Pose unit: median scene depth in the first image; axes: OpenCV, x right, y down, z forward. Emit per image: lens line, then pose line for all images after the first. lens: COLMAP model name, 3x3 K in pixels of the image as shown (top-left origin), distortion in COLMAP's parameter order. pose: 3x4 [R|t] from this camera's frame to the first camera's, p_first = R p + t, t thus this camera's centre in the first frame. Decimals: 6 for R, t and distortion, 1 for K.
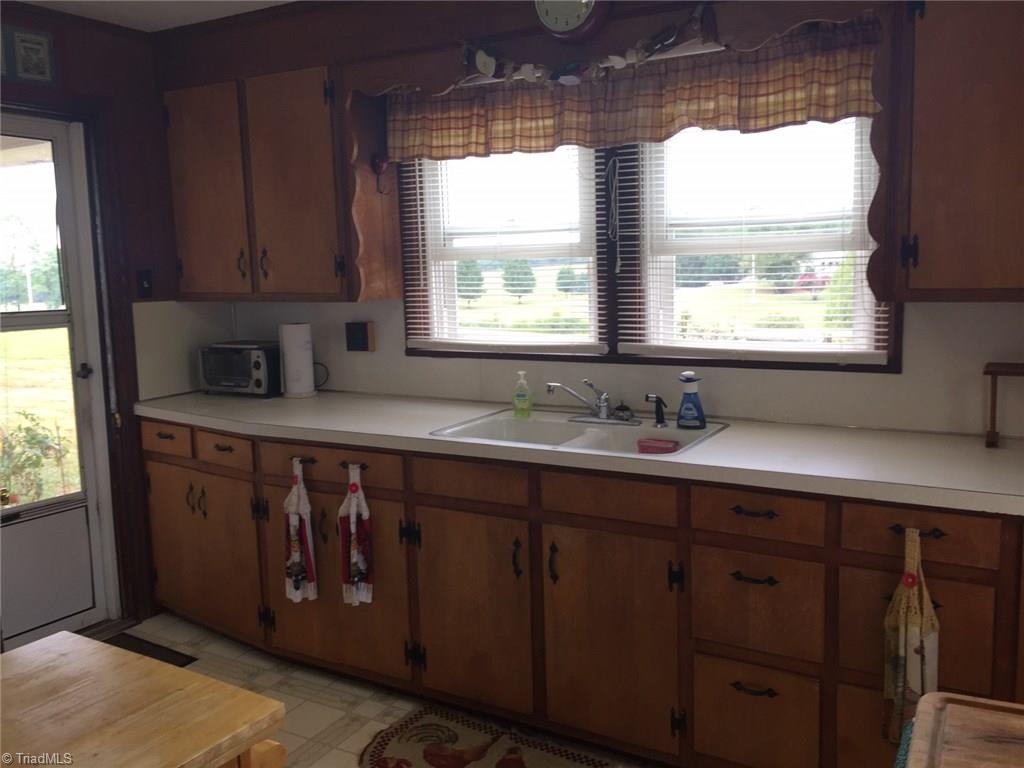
lens RADIAL K [[872.6, 0, 509.7], [0, 872.6, 359.0], [0, 0, 1]] dist [0.012065, -0.009218]
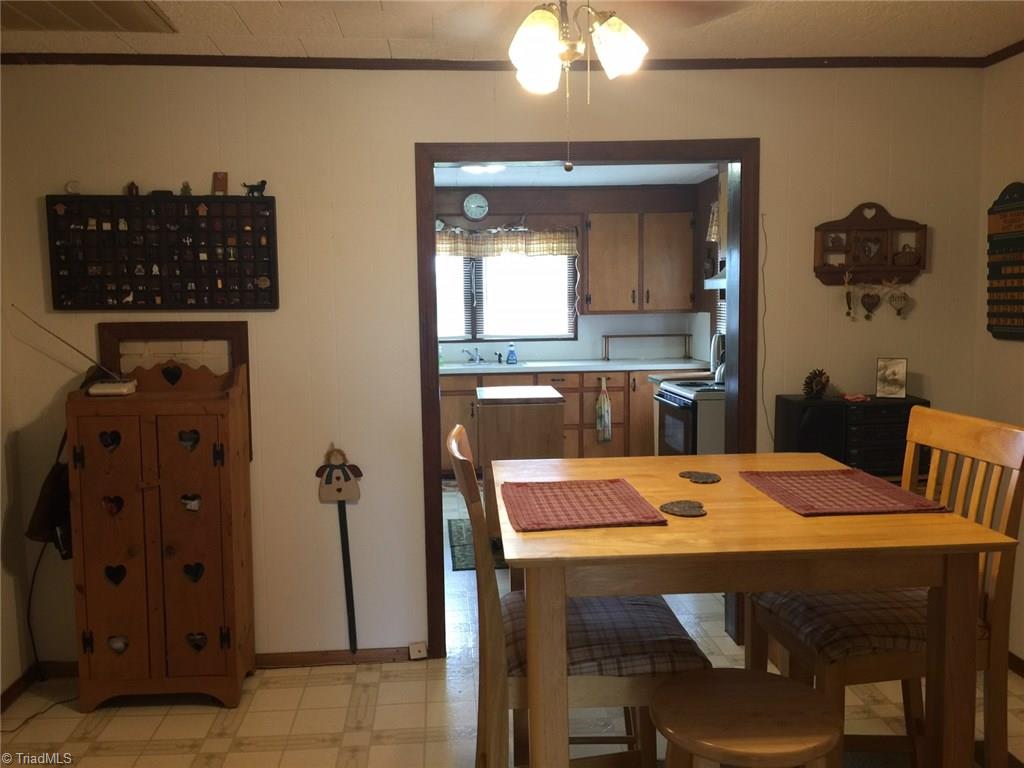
lens RADIAL K [[872.7, 0, 512.0], [0, 872.7, 369.1], [0, 0, 1]] dist [0.005356, -0.006243]
pose [[0.814934, -0.029764, 0.578789, -1.306331], [0.055919, 0.998059, -0.027409, 0.164023], [-0.576850, 0.054702, 0.815017, -1.154725]]
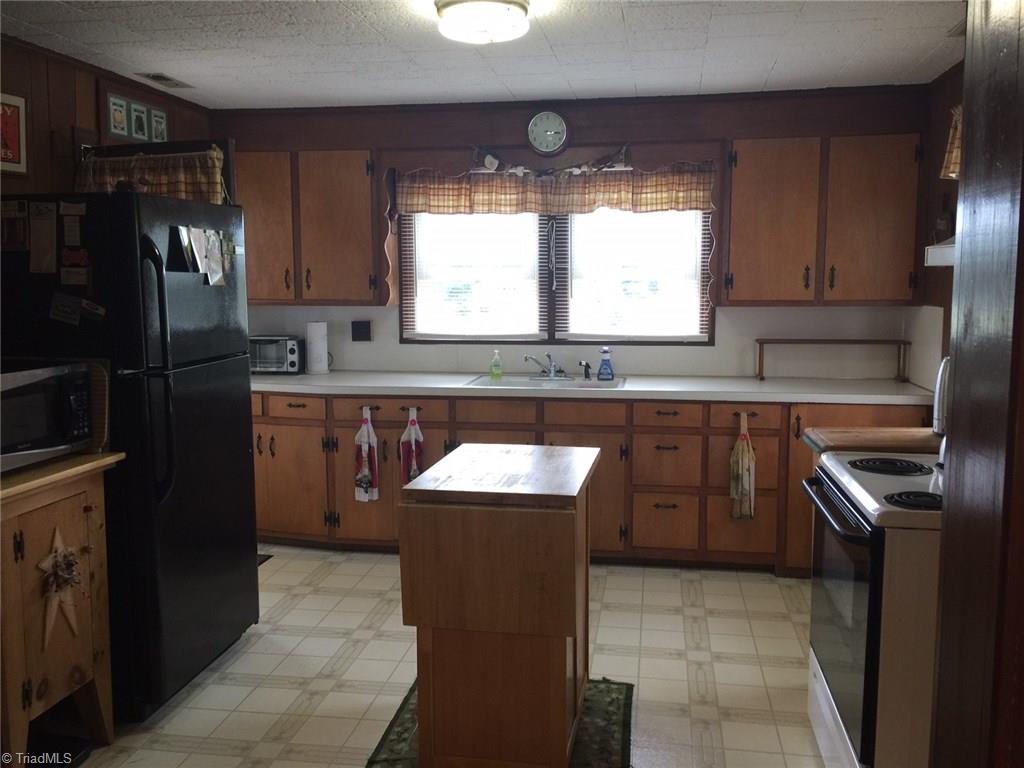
lens RADIAL K [[872.7, 0, 512.0], [0, 872.7, 369.1], [0, 0, 1]] dist [0.005356, -0.006243]
pose [[0.933416, -0.014520, 0.358503, -0.569563], [0.018413, 0.999803, -0.007449, 0.065161], [-0.358324, 0.013554, 0.933499, -0.537017]]
